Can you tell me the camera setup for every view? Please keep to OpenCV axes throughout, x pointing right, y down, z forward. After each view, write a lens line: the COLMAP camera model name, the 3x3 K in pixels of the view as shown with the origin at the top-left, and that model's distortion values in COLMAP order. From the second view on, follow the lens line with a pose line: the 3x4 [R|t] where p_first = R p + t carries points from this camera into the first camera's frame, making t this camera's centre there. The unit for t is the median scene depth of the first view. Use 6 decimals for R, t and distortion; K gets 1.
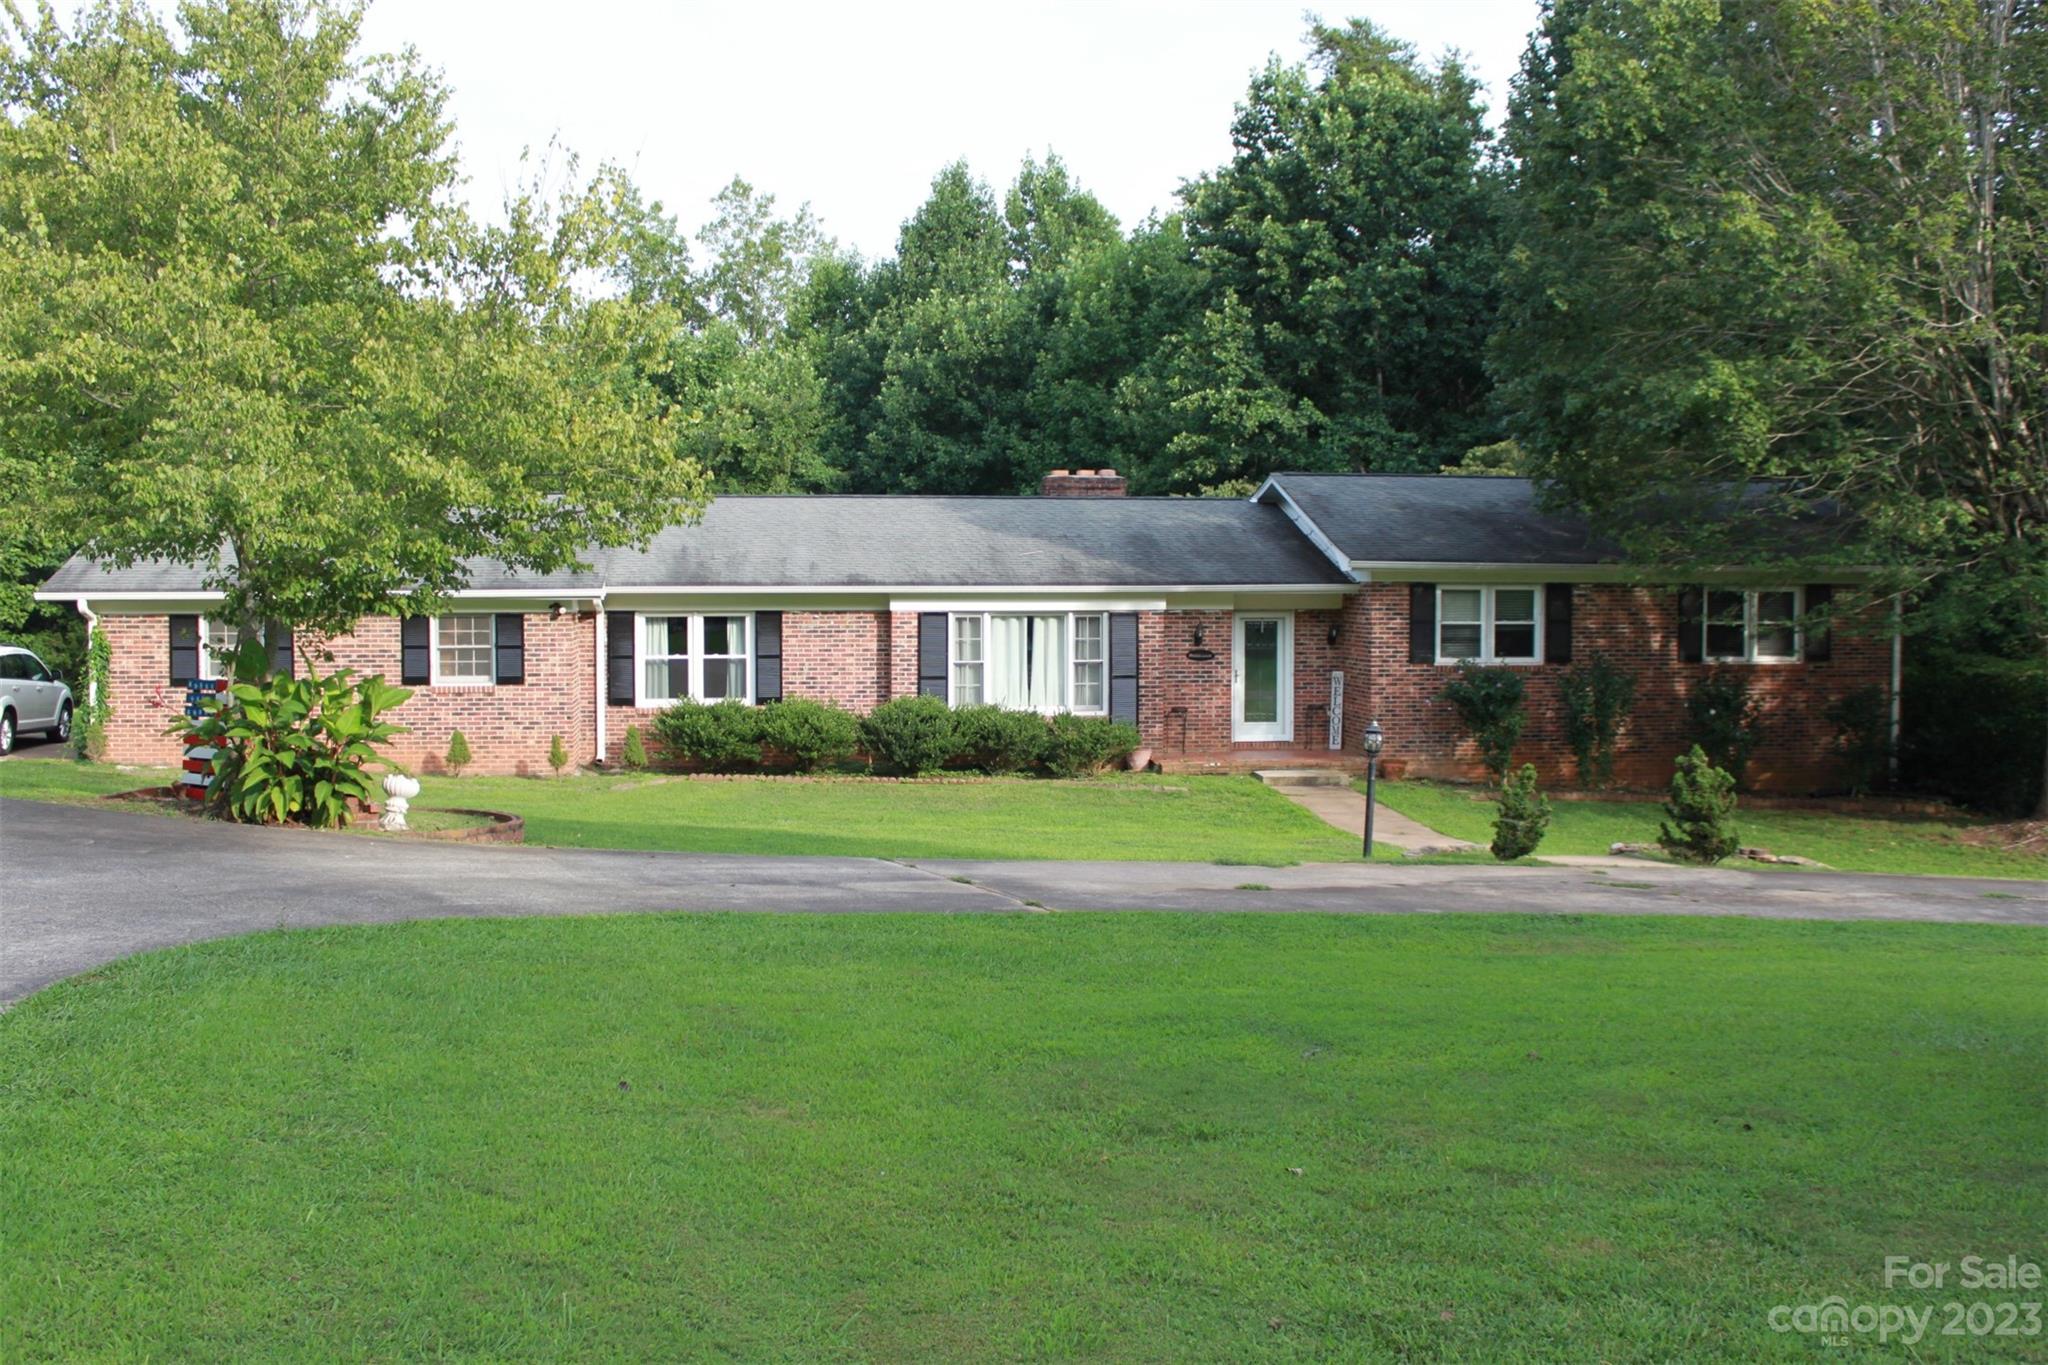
lens RADIAL K [[1975.7, 0, 1027.2], [0, 1975.7, 671.0], [0, 0, 1]] dist [-0.111471, 0.013012]
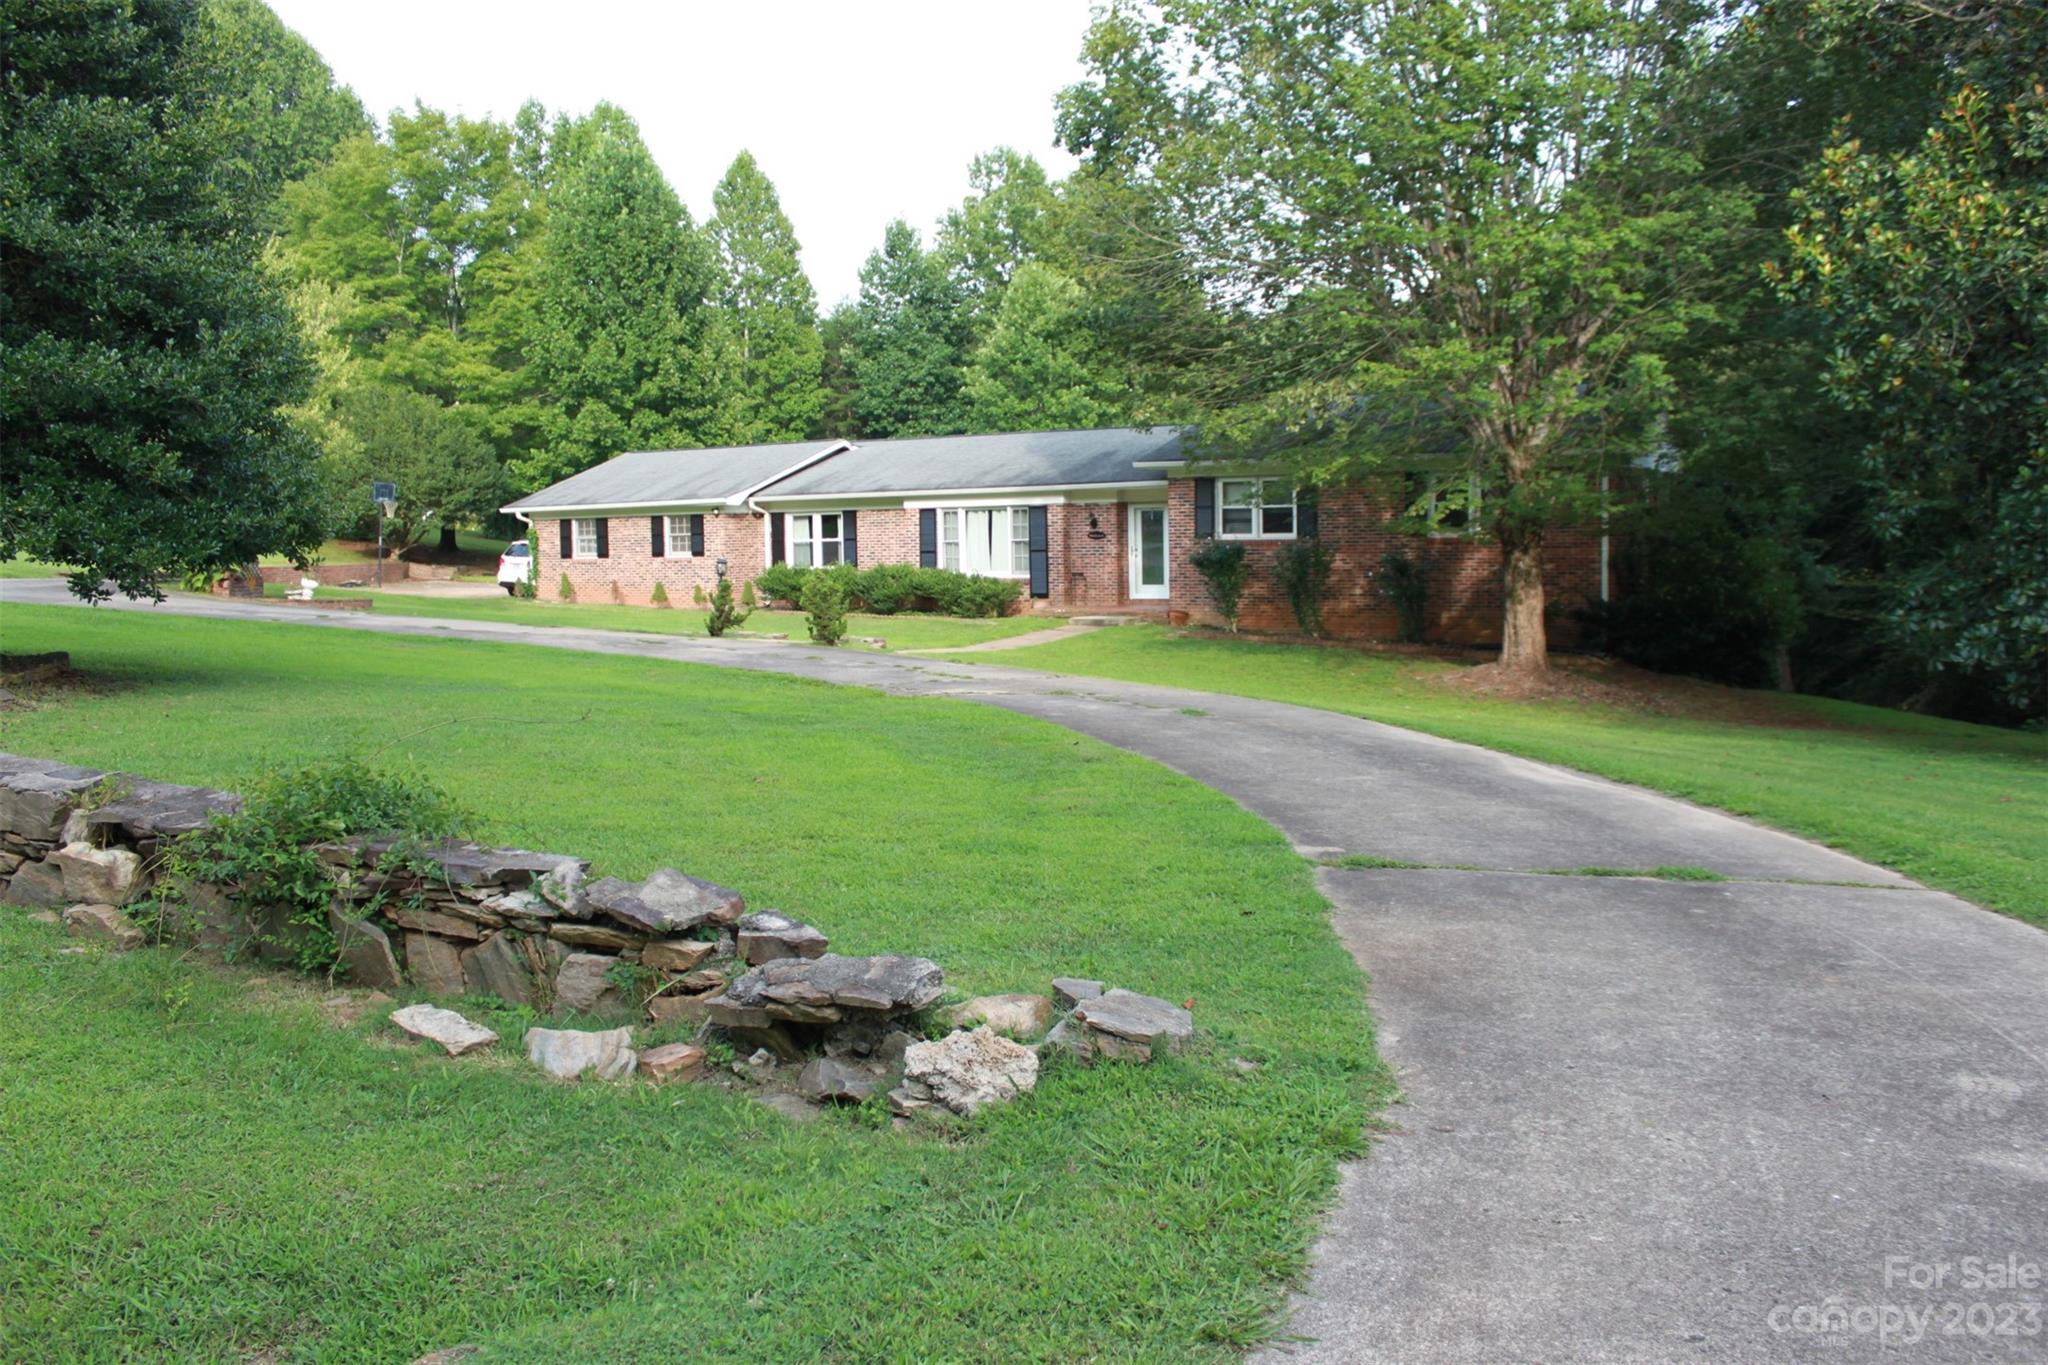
lens RADIAL K [[1700.5, 0, 1024.0], [0, 1700.5, 682.5], [0, 0, 1]] dist [-0.142763, -0.000230]
pose [[0.770624, 0.040519, -0.636001, 0.833823], [-0.009630, 0.998603, 0.051951, 0.034818], [0.637217, -0.033910, 0.769938, 0.042679]]
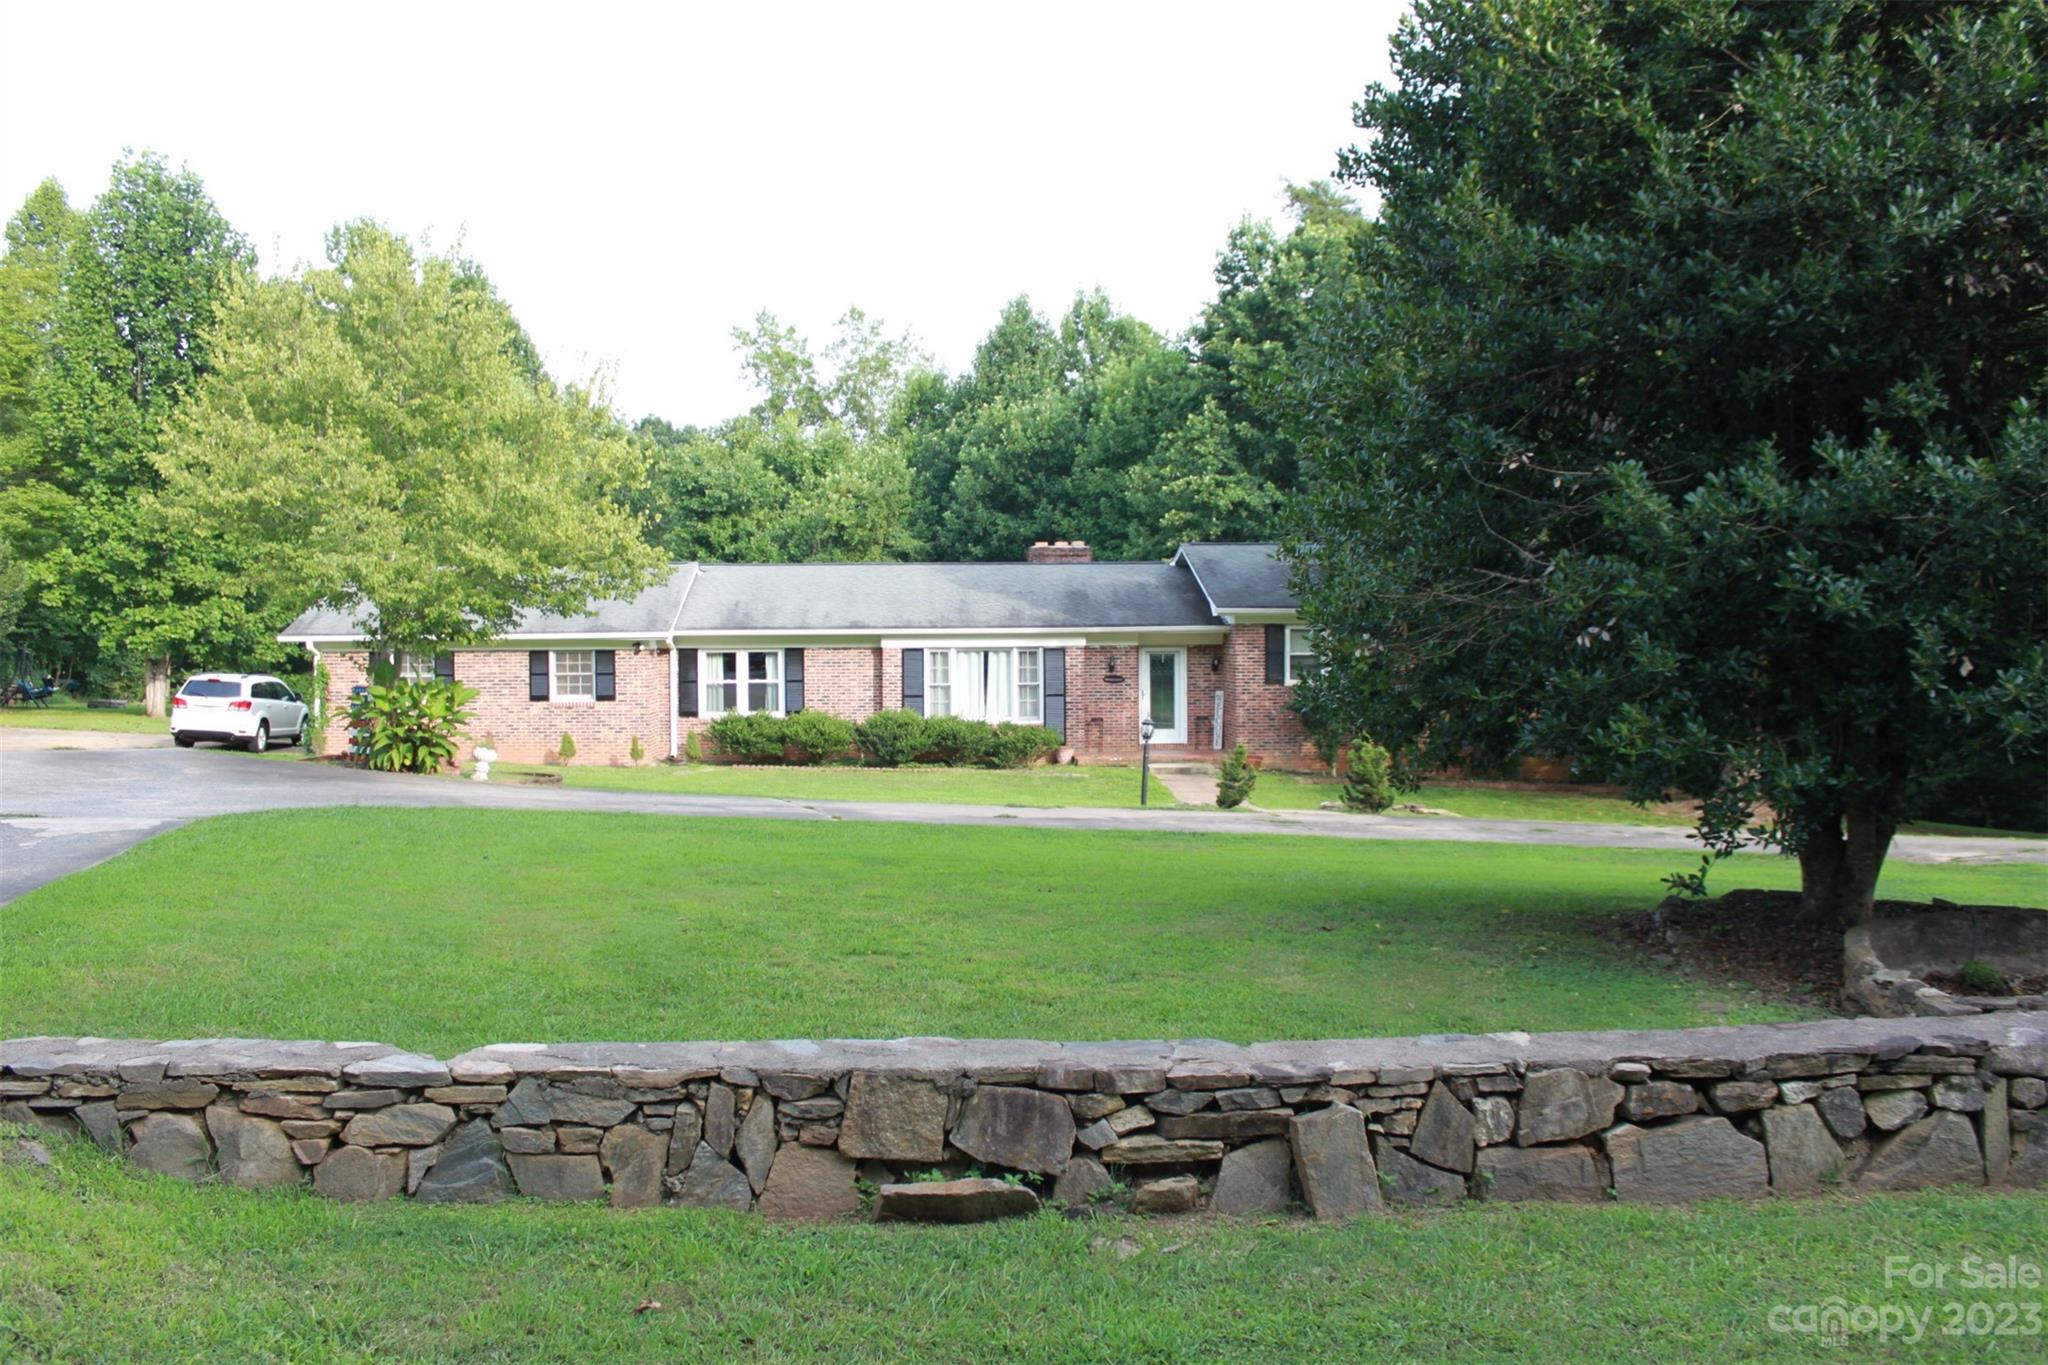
lens RADIAL K [[1700.5, 0, 1024.0], [0, 1700.5, 682.5], [0, 0, 1]] dist [-0.142763, -0.000230]
pose [[0.997306, -0.004083, -0.073234, 0.114325], [0.002886, 0.999861, -0.016449, 0.013552], [0.073291, 0.016193, 0.997179, -0.166984]]
